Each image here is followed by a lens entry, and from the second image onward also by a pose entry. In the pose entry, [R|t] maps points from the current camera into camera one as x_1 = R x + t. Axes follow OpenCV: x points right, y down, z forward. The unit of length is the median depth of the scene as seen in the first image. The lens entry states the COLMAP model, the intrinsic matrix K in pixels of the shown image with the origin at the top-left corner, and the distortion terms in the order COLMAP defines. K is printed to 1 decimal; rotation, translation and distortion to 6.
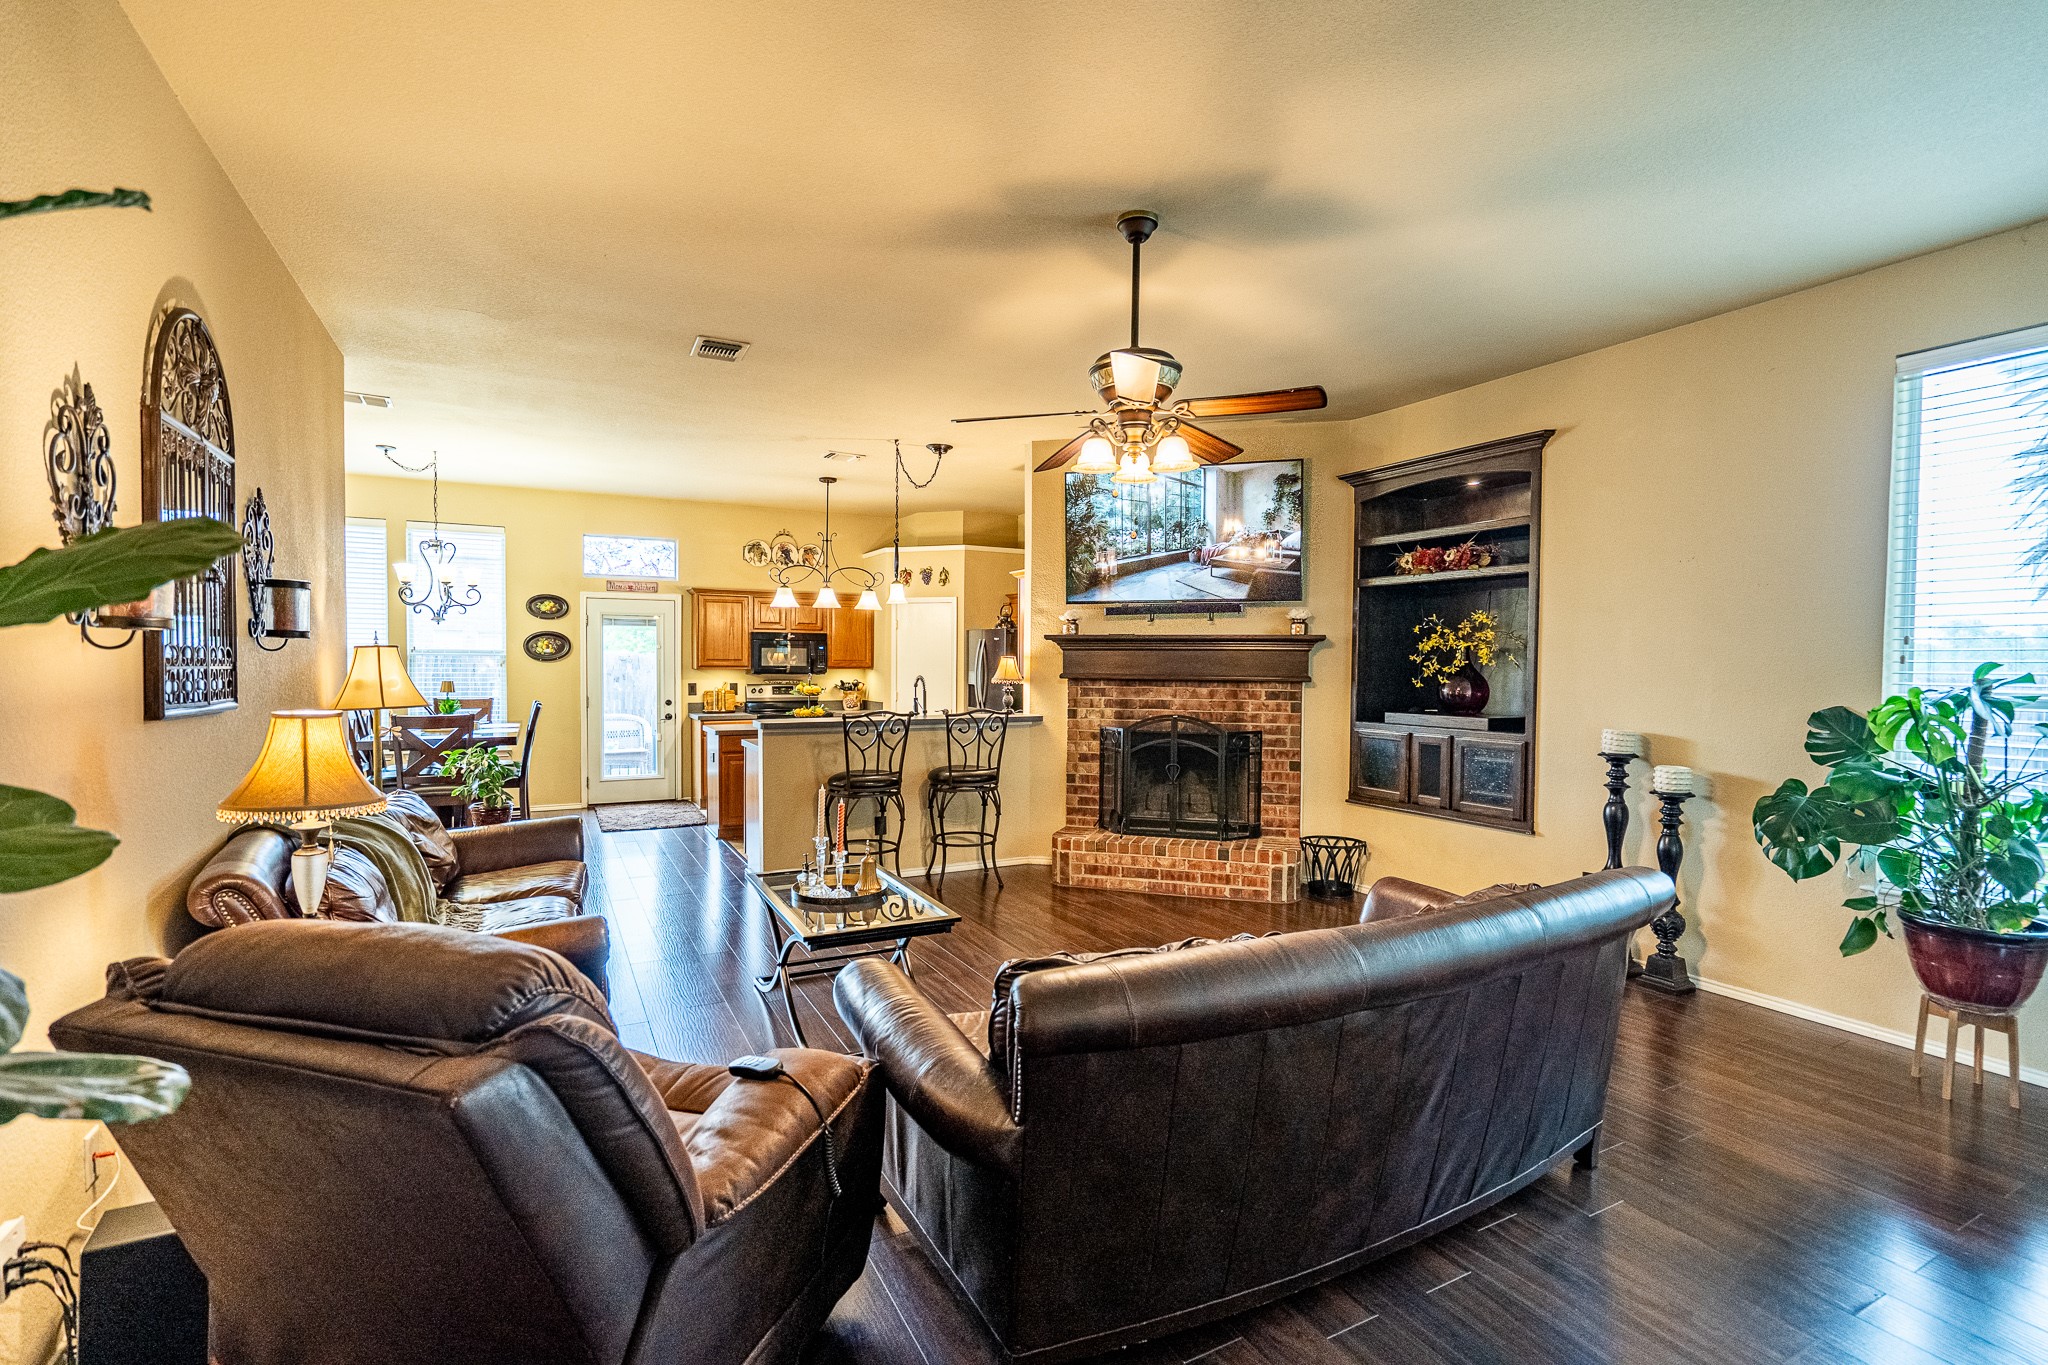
lens RADIAL K [[937.7, 0, 999.8], [0, 937.7, 688.1], [0, 0, 1]] dist [-0.000919, 0.000858]
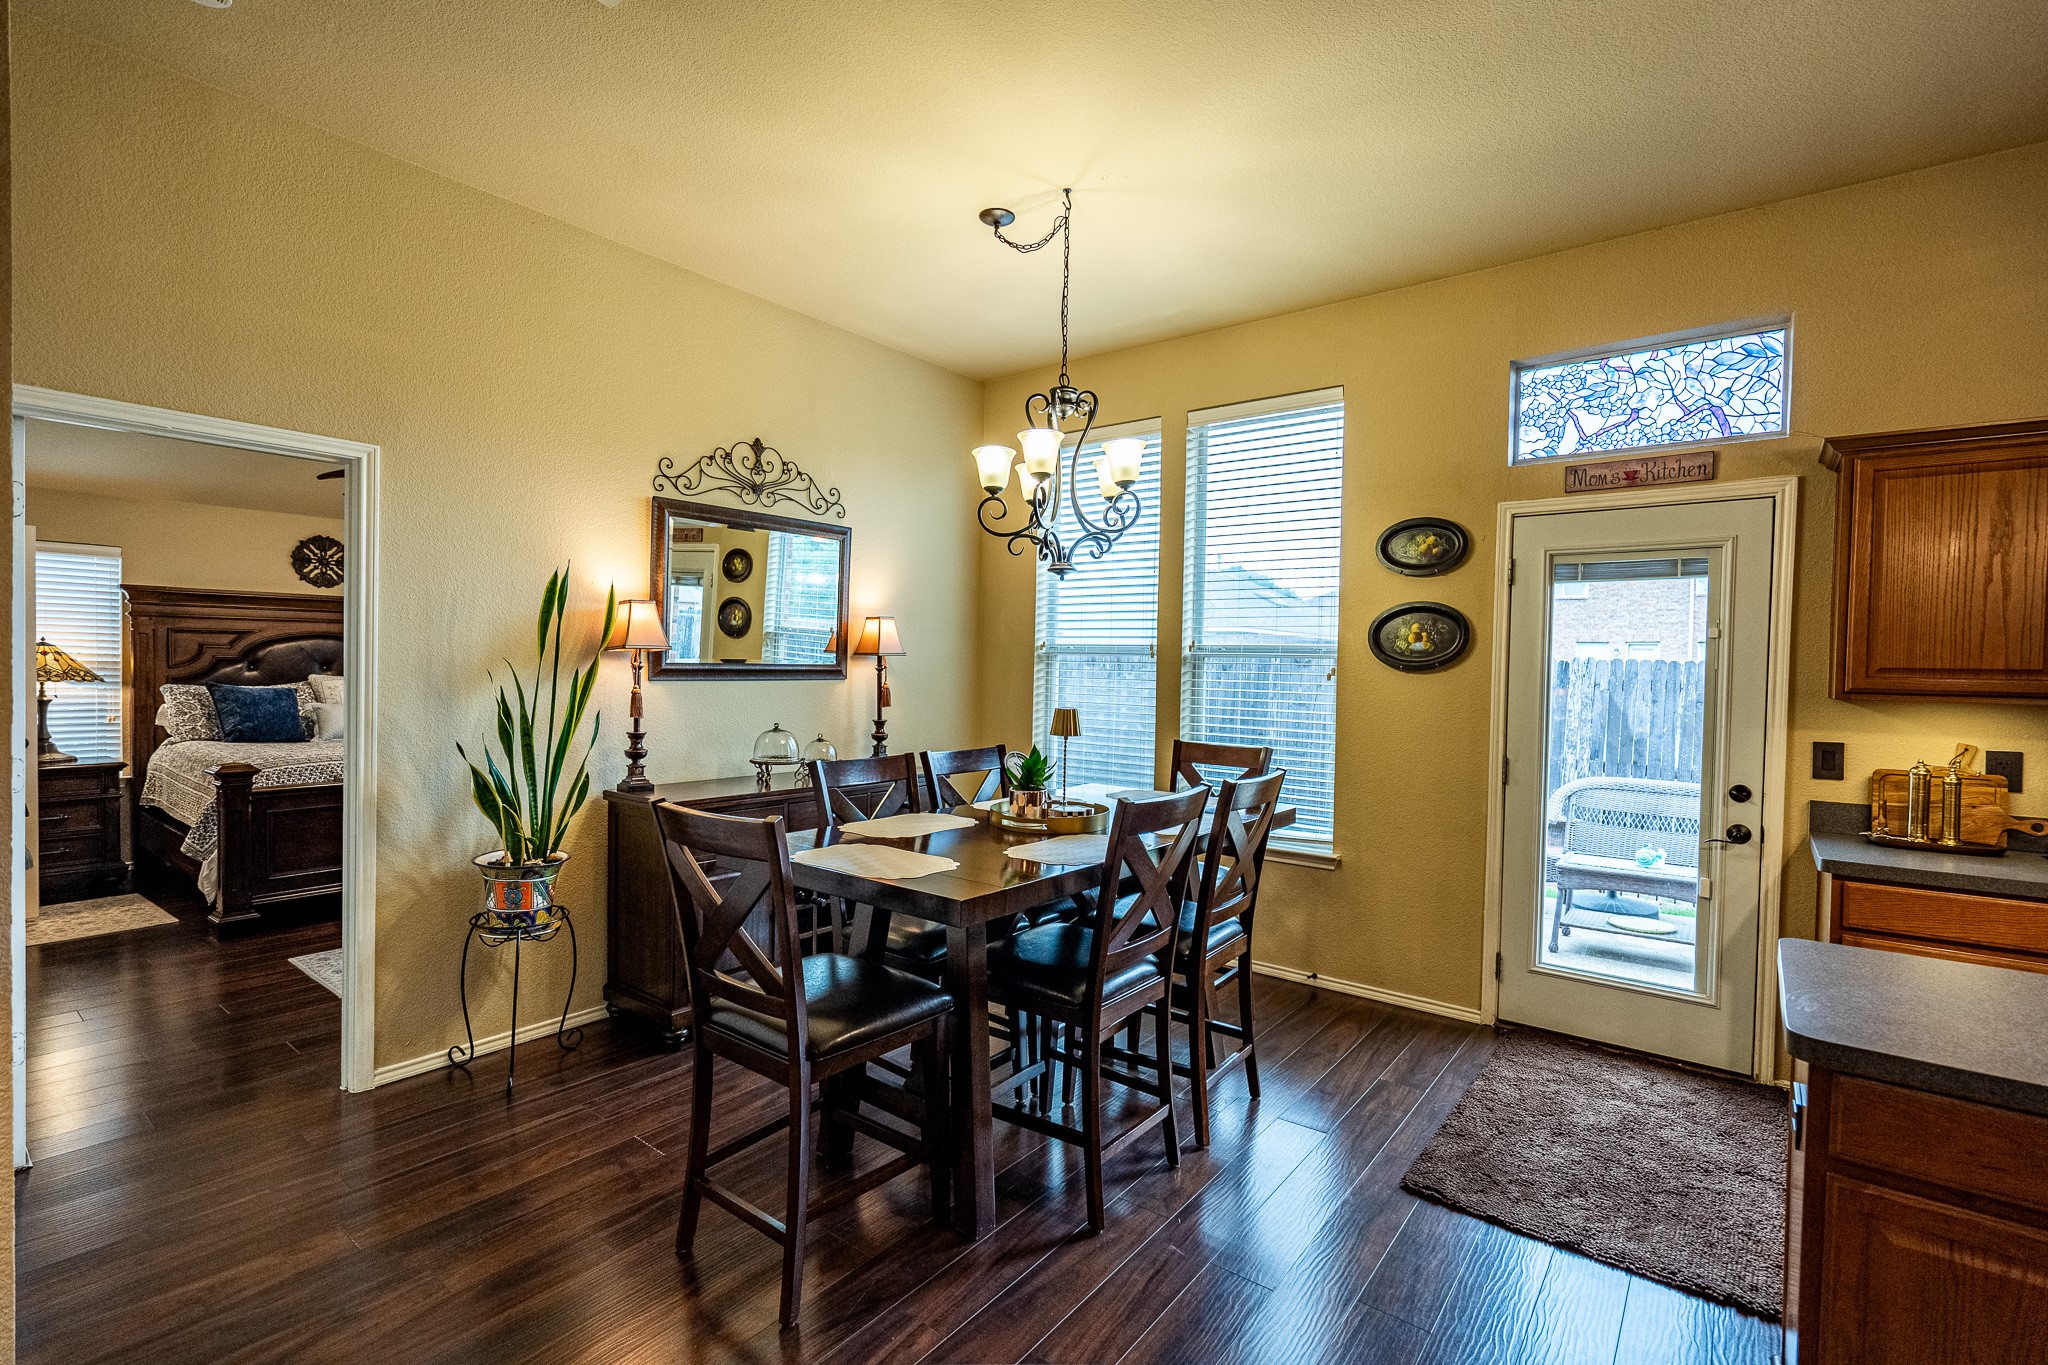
lens RADIAL K [[937.7, 0, 1029.5], [0, 937.7, 683.0], [0, 0, 1]] dist [-0.000919, 0.000858]
pose [[0.424449, 0.019931, -0.905232, -0.227584], [-0.042887, 0.999078, 0.001889, -0.021975], [0.904436, 0.038021, 0.424913, 0.921396]]
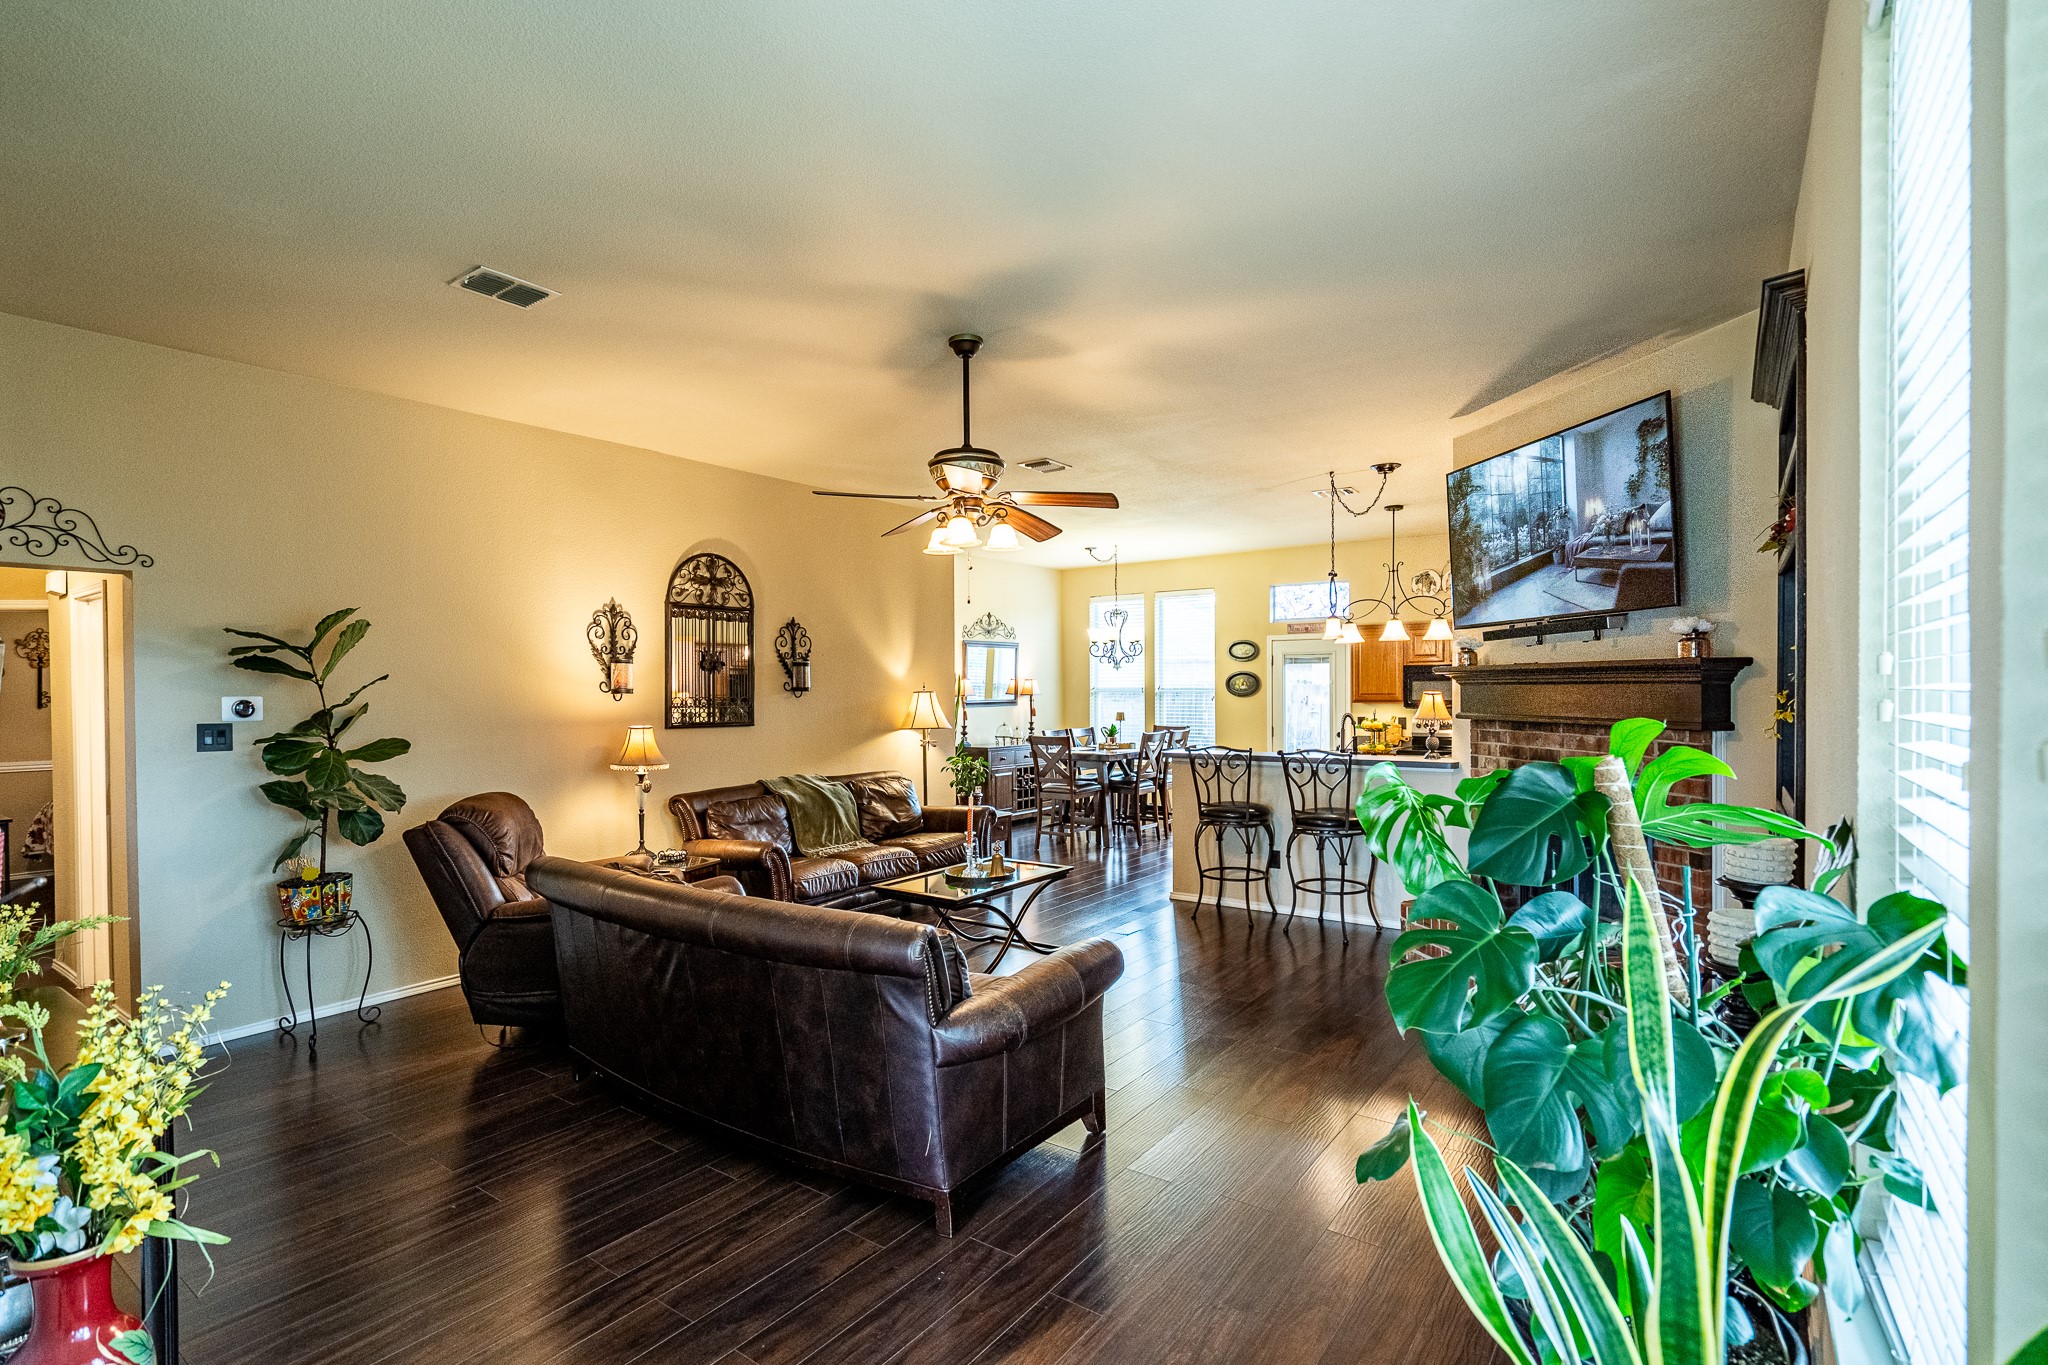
lens RADIAL K [[937.7, 0, 995.5], [0, 937.7, 702.9], [0, 0, 1]] dist [-0.000919, 0.000858]
pose [[0.431260, 0.004296, -0.902217, 0.665709], [-0.015530, 0.999876, -0.002662, -0.016074], [0.902094, 0.015160, 0.431274, 0.277706]]
